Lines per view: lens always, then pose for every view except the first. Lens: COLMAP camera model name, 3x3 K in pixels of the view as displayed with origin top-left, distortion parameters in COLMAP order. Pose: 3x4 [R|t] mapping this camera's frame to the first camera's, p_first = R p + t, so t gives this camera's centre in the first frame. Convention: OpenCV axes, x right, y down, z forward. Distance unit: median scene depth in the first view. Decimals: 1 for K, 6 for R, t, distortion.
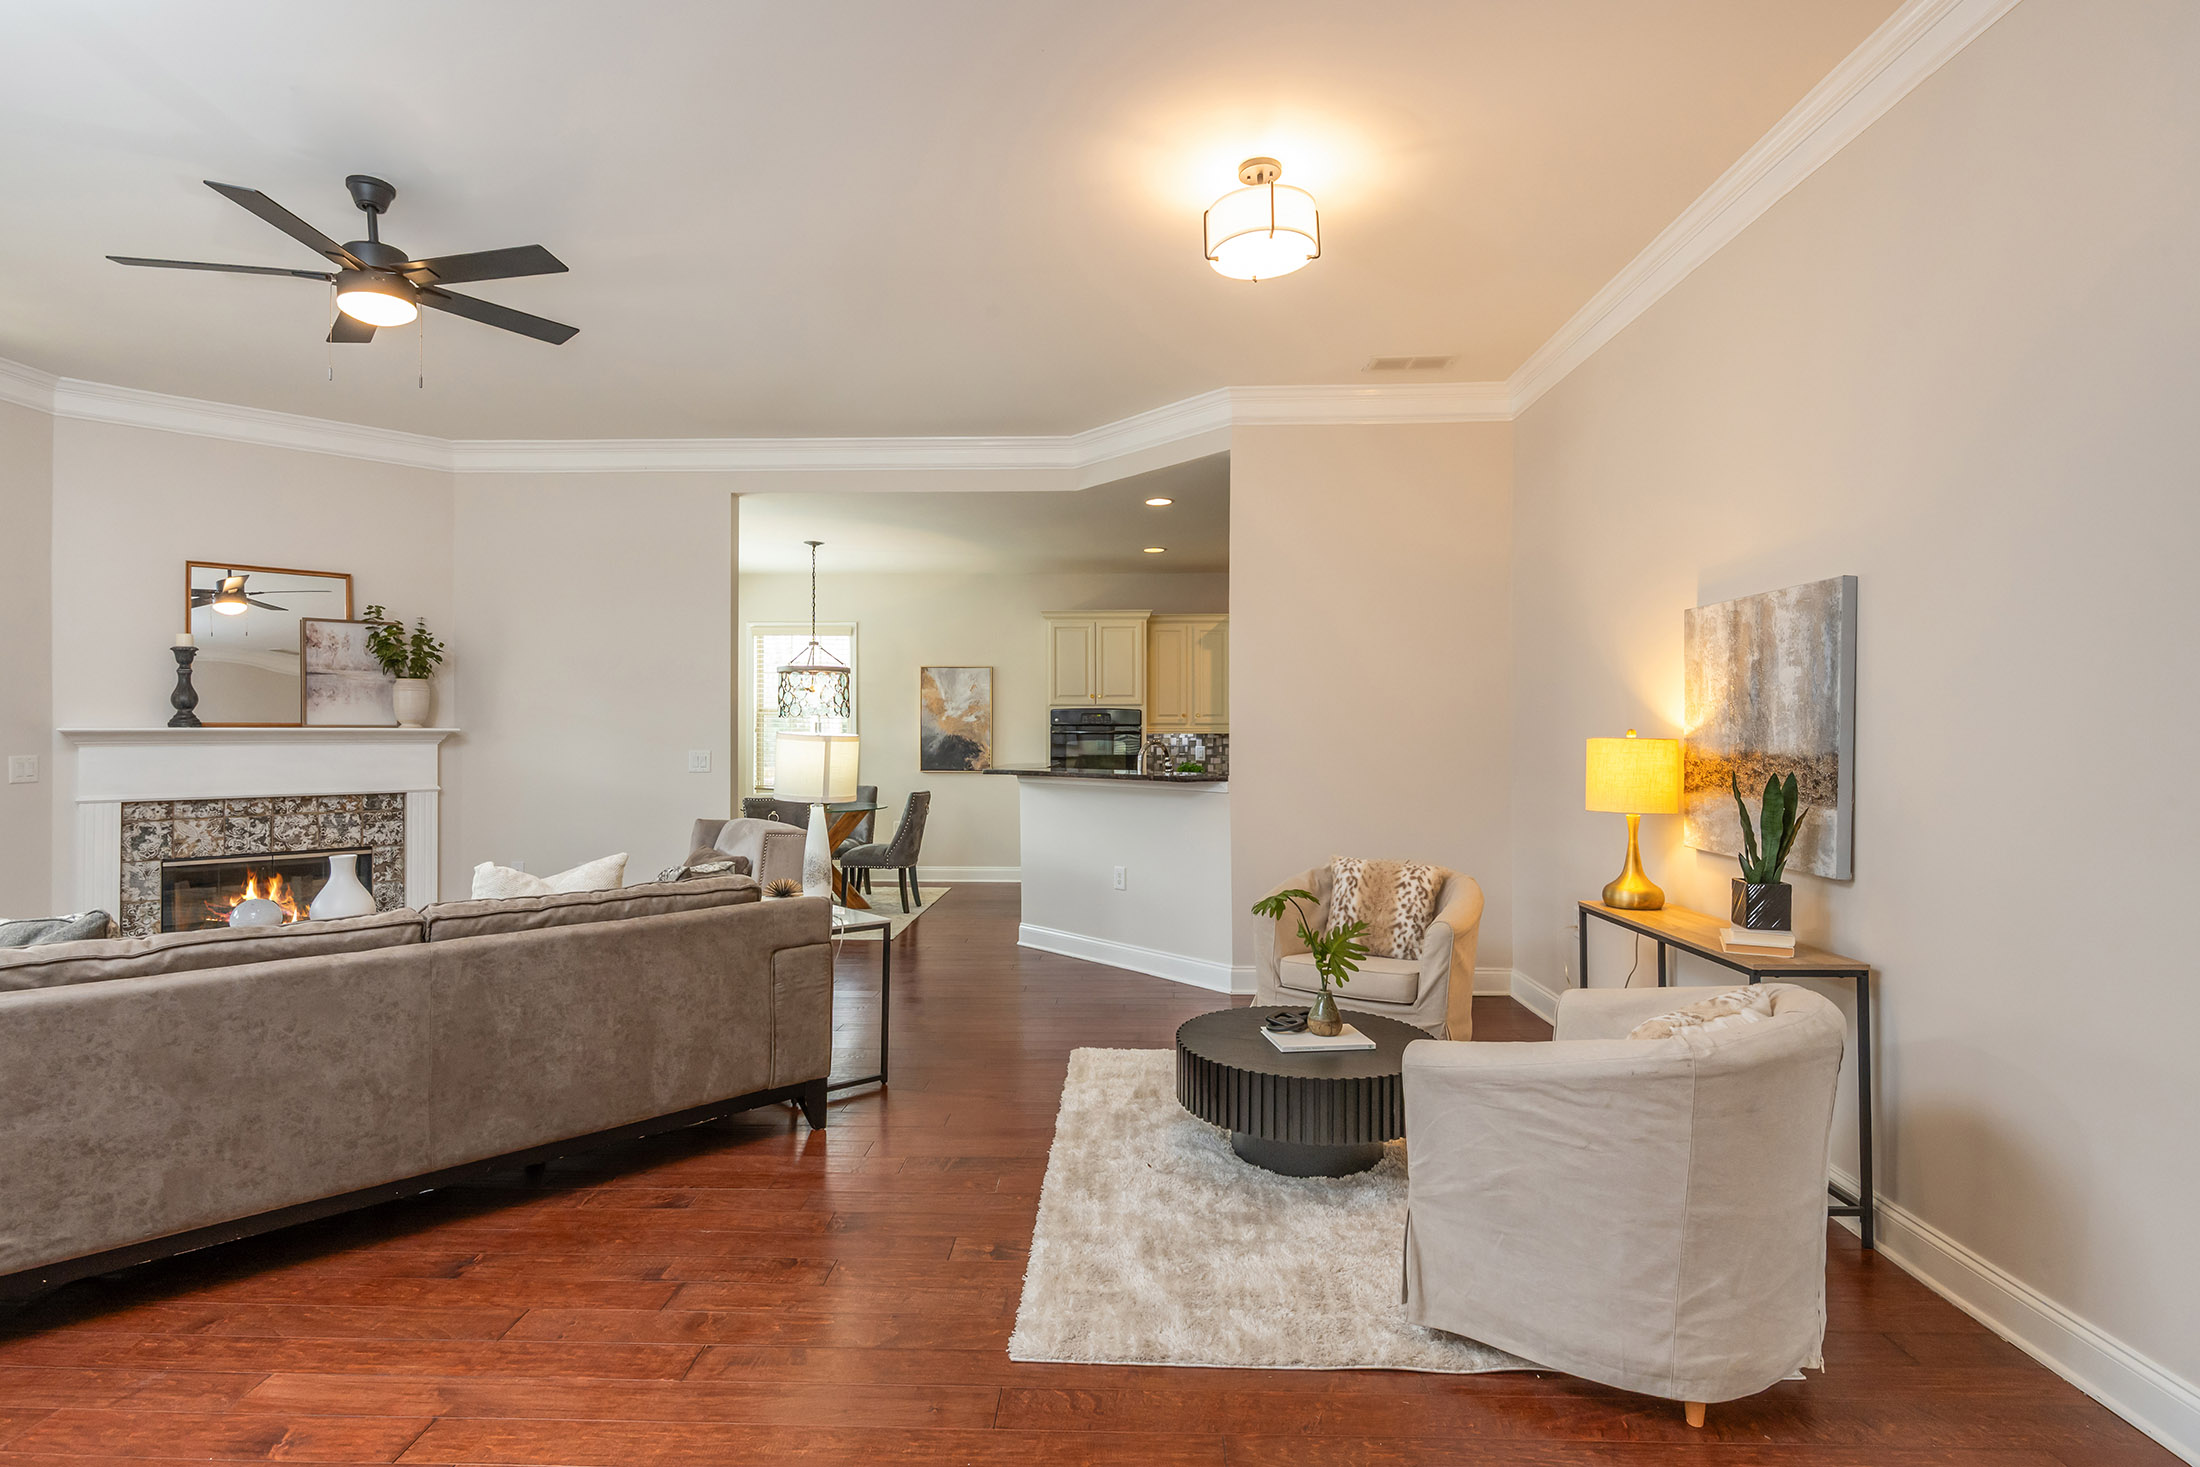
lens RADIAL K [[1055.1, 0, 1101.5], [0, 1055.1, 728.5], [0, 0, 1]] dist [0.000966, -0.006877]
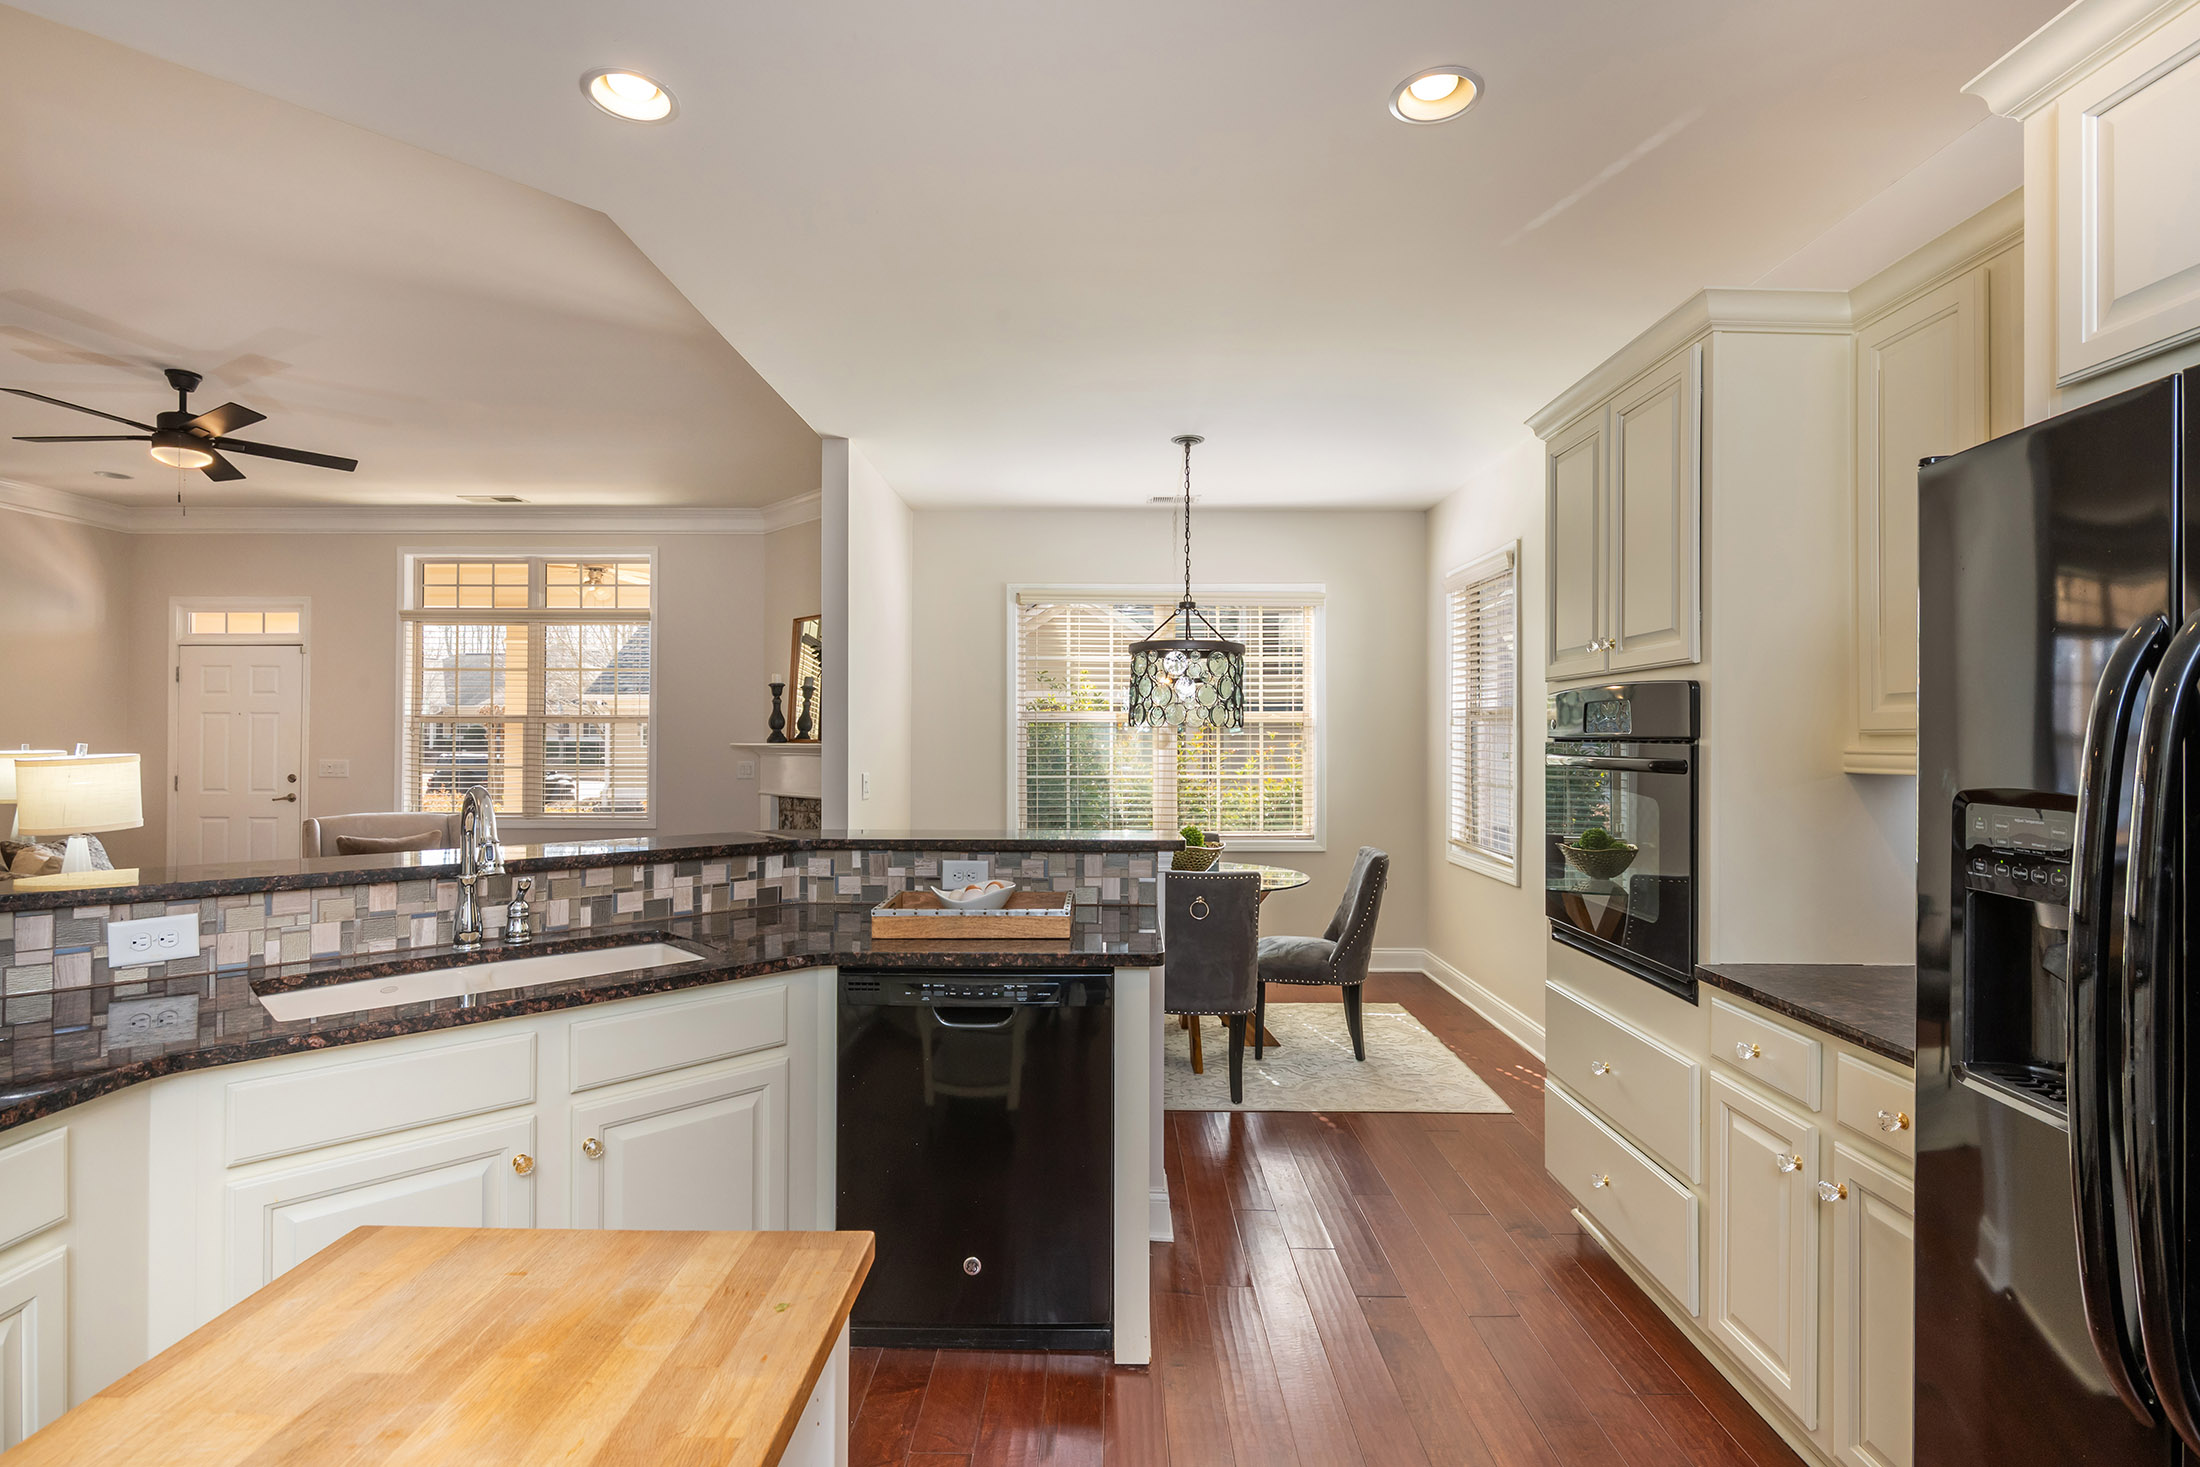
lens RADIAL K [[1055.1, 0, 1101.5], [0, 1055.1, 728.5], [0, 0, 1]] dist [0.000966, -0.006877]
pose [[0.024080, -0.006096, -0.999691, 0.458562], [0.003465, 0.999976, -0.006014, -0.008788], [0.999704, -0.003319, 0.024101, 1.274421]]
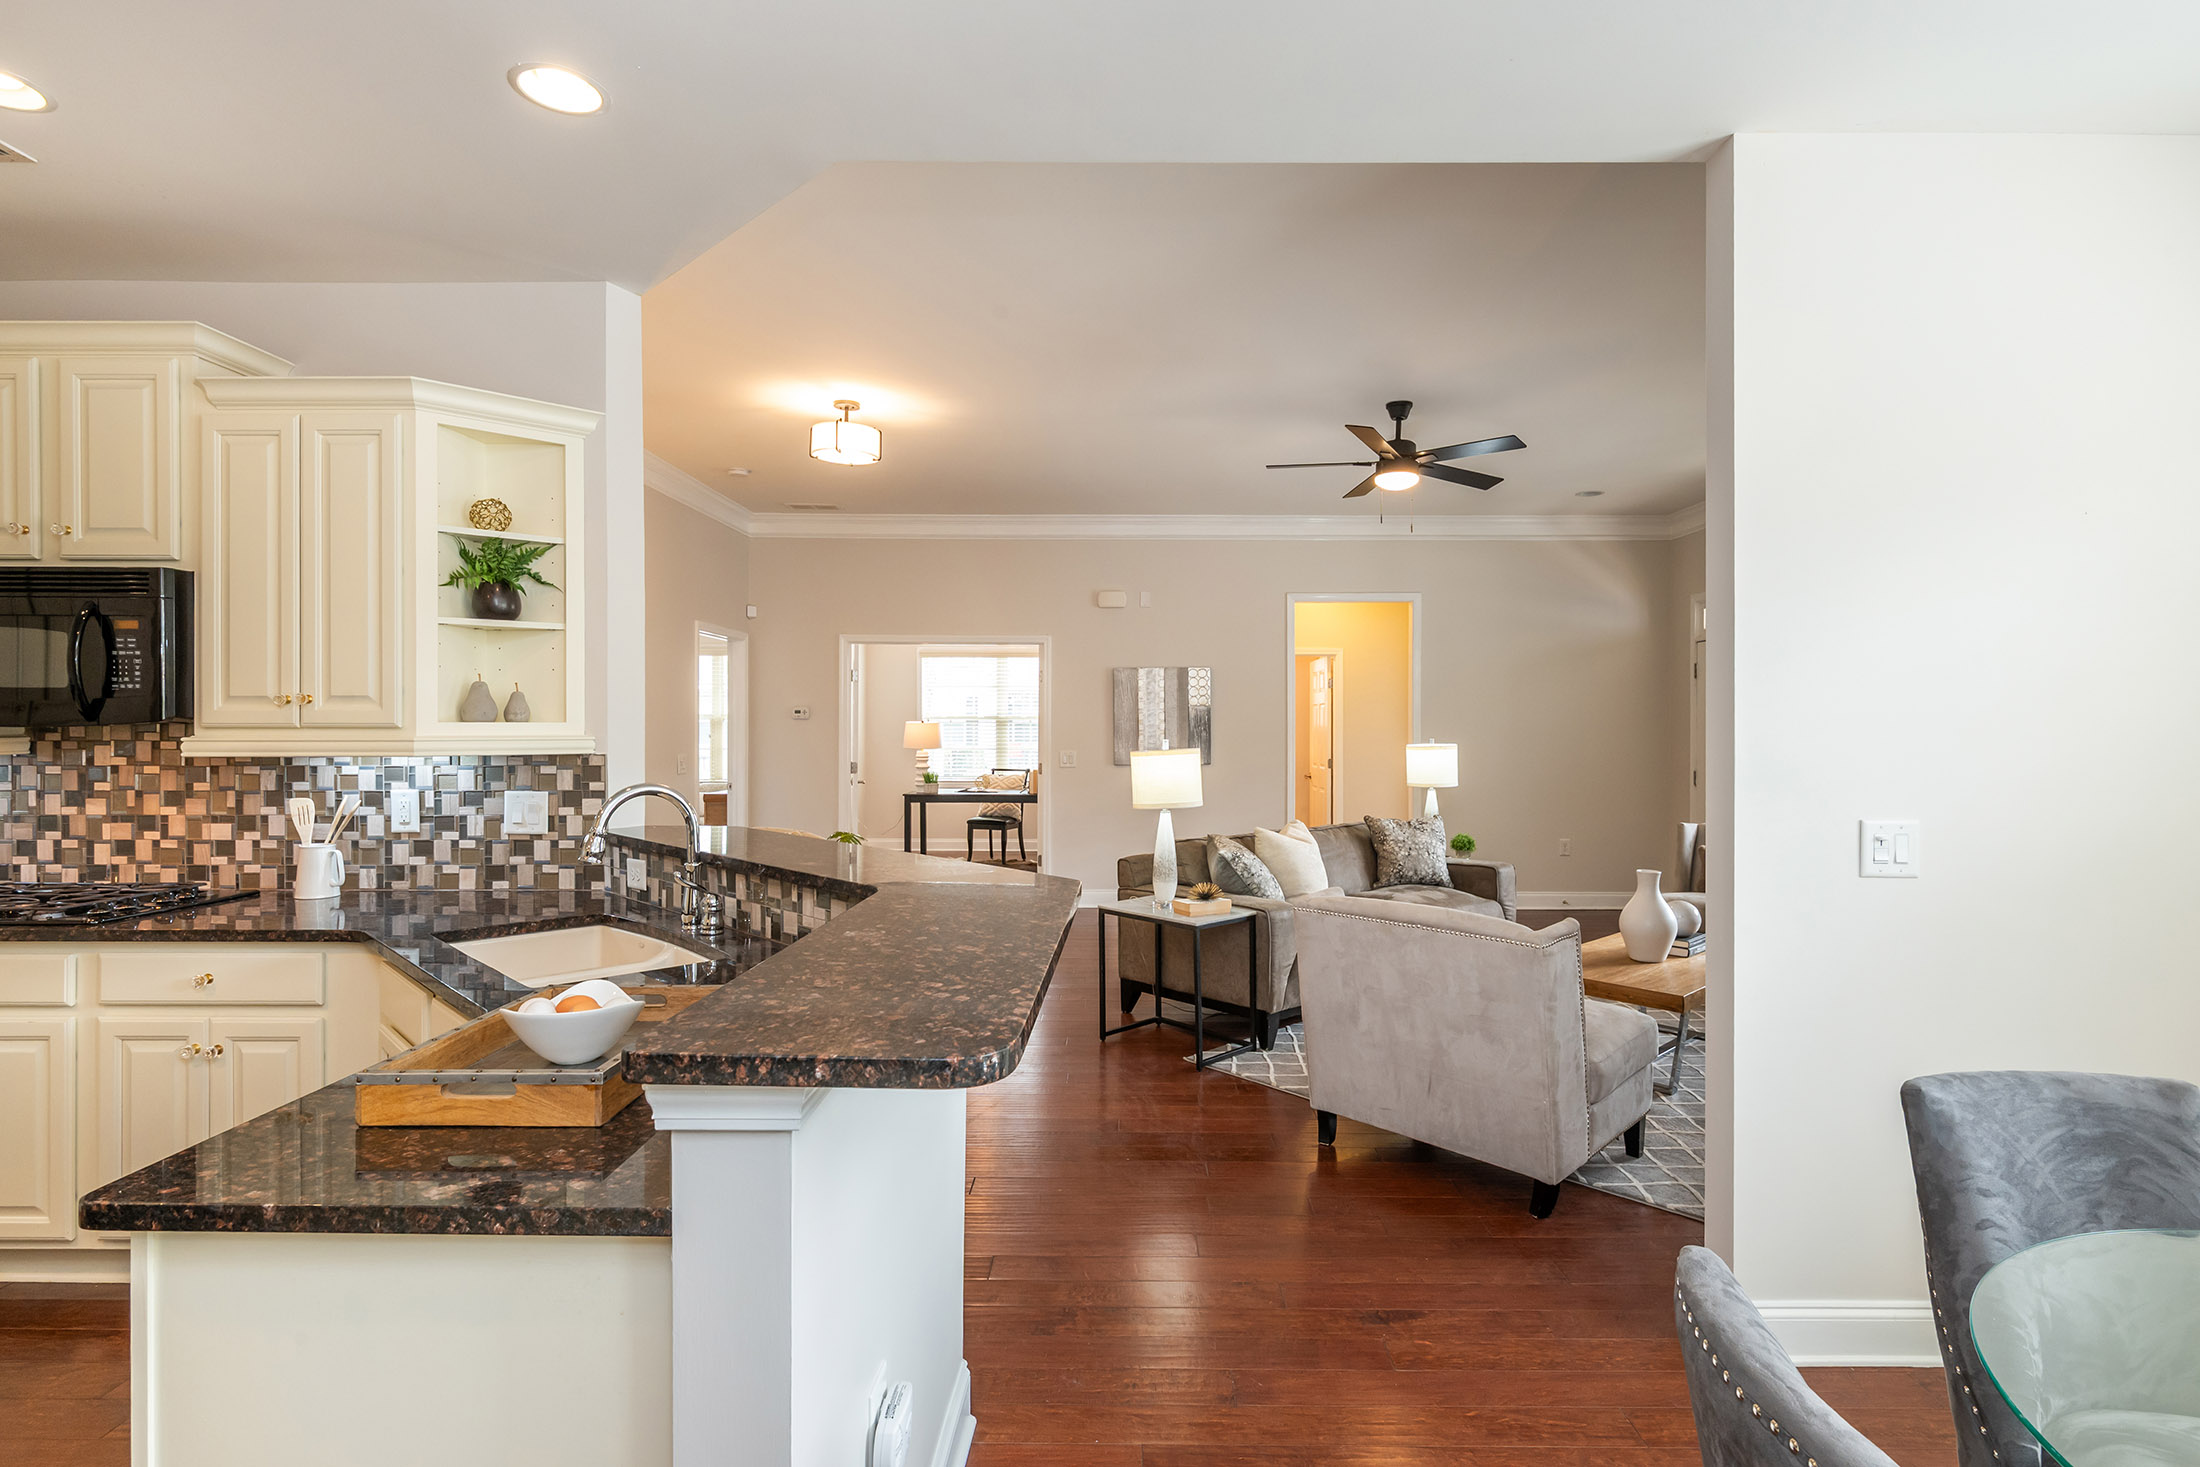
lens RADIAL K [[1086.3, 0, 1116.8], [0, 1086.3, 729.1], [0, 0, 1]] dist [-0.001805, -0.001718]
pose [[-0.999744, -0.000629, -0.022637, -0.130027], [-0.000576, 0.999997, -0.002343, -0.009987], [0.022638, -0.002330, -0.999741, 1.507319]]
